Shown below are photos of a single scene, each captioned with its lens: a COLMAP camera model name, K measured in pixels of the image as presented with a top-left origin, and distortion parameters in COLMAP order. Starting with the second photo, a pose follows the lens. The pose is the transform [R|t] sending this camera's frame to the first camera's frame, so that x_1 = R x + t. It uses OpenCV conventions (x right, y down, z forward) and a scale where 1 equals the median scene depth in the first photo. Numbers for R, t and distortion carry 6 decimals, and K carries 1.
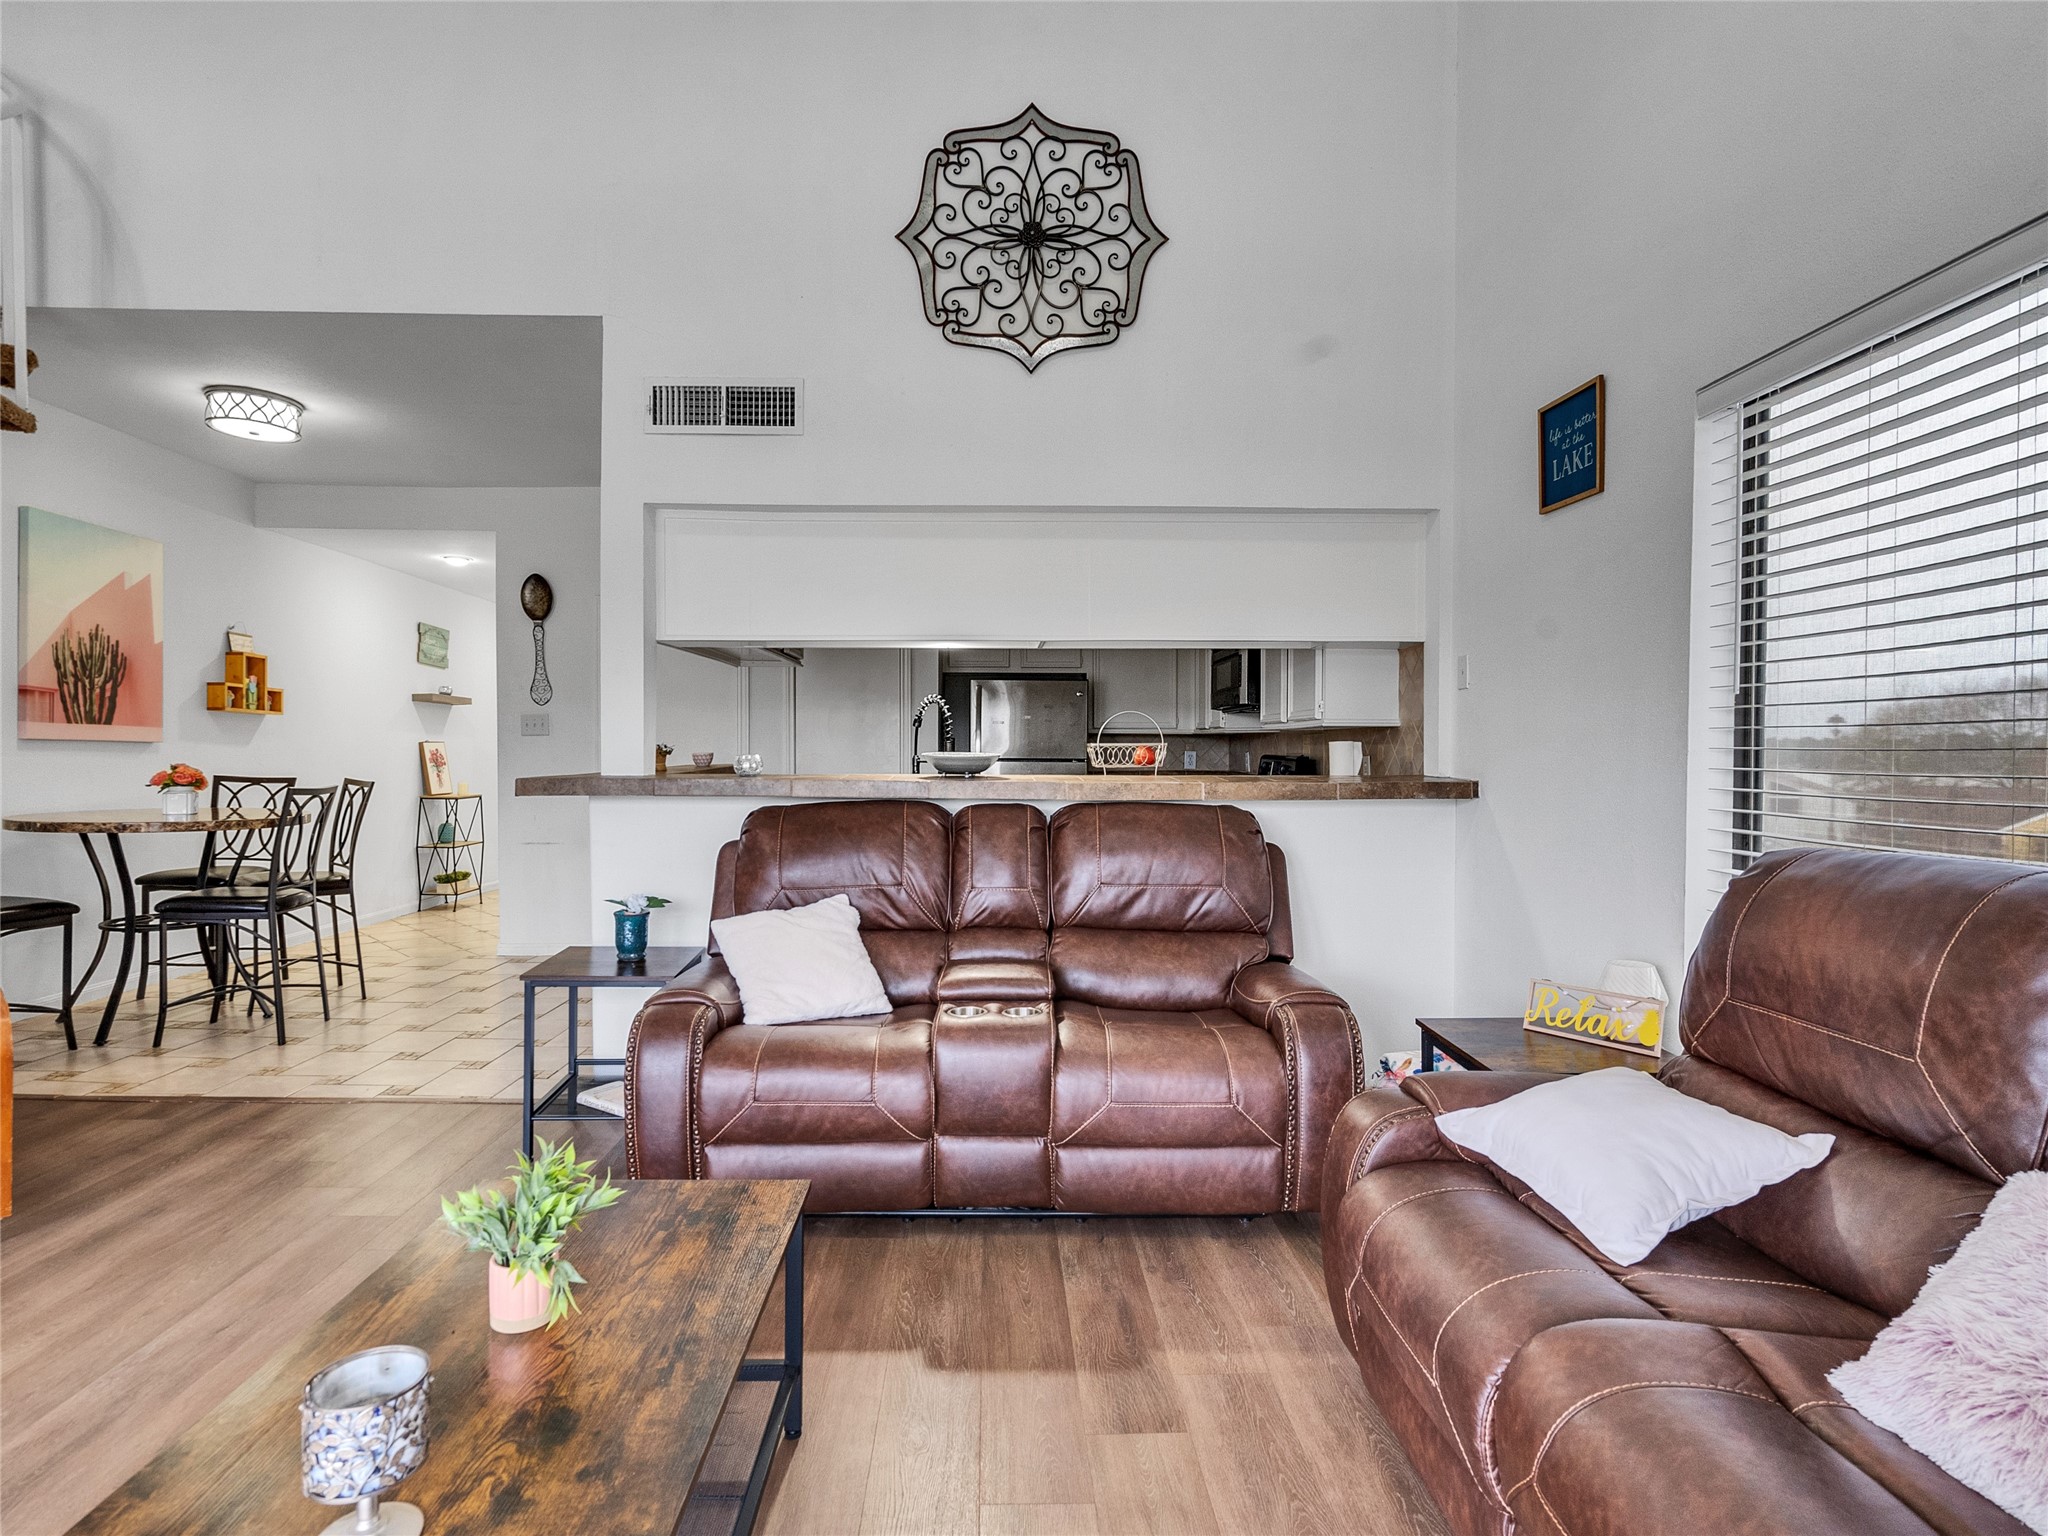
lens RADIAL K [[1038.9, 0, 1024.0], [0, 1038.9, 768.0], [0, 0, 1]] dist [-0.001108, 0.000392]
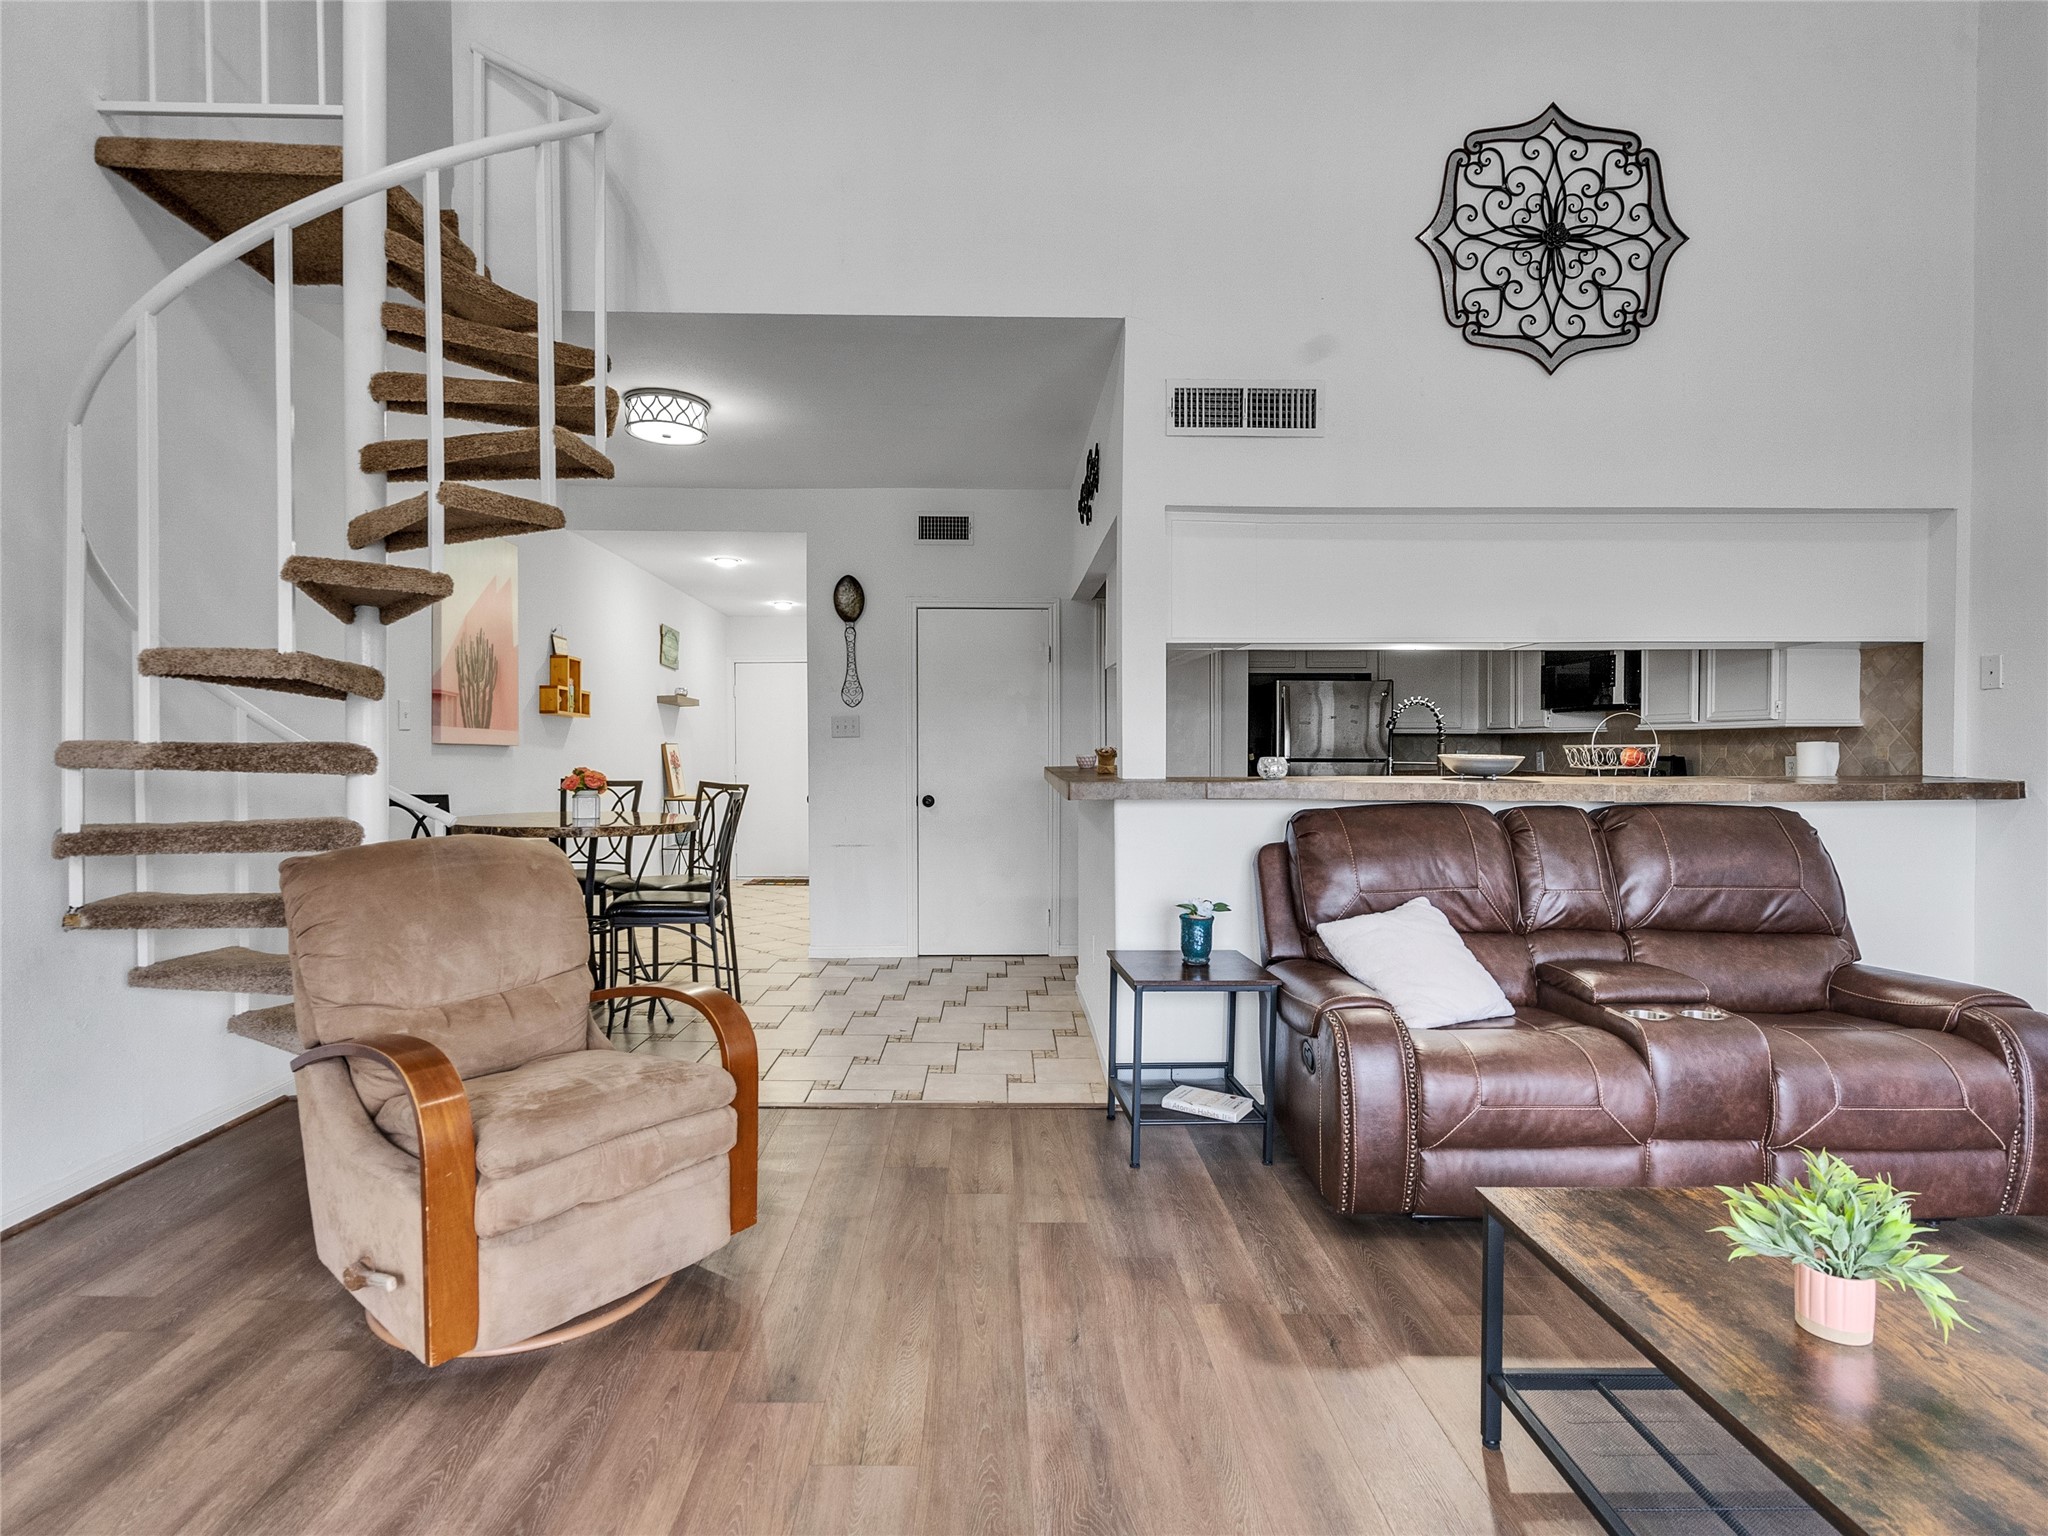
lens RADIAL K [[1037.1, 0, 1024.0], [0, 1037.1, 768.0], [0, 0, 1]] dist [0.002102, 0.001290]
pose [[0.999992, -0.003587, 0.001643, -0.503441], [0.003584, 0.999992, 0.001956, -0.005429], [-0.001650, -0.001951, 0.999997, 0.002515]]
